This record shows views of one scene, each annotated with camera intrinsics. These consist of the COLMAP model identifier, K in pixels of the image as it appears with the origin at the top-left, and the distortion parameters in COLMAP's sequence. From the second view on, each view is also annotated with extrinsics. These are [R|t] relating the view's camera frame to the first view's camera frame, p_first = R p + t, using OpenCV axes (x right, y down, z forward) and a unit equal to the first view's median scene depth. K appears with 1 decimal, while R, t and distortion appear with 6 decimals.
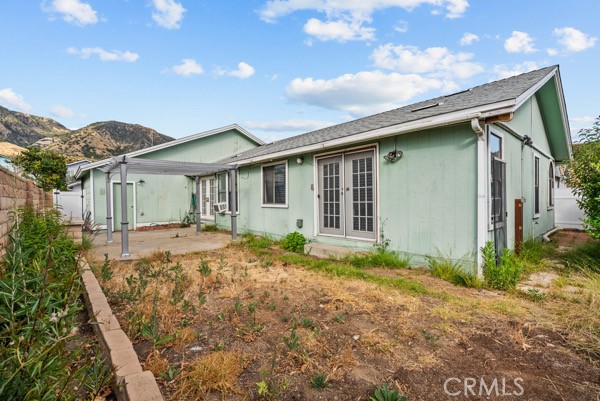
lens RADIAL K [[274.4, 0, 299.2], [0, 274.4, 203.8], [0, 0, 1]] dist [-0.002535, -0.000022]
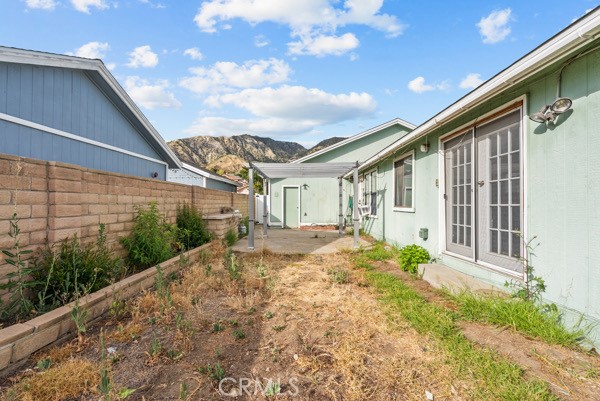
lens RADIAL K [[274.4, 0, 299.2], [0, 274.4, 203.8], [0, 0, 1]] dist [-0.002535, -0.000022]
pose [[0.743911, 0.012346, -0.668165, 0.258122], [-0.022326, 0.999730, -0.006384, 0.003538], [0.667906, 0.019666, 0.743986, 0.250357]]
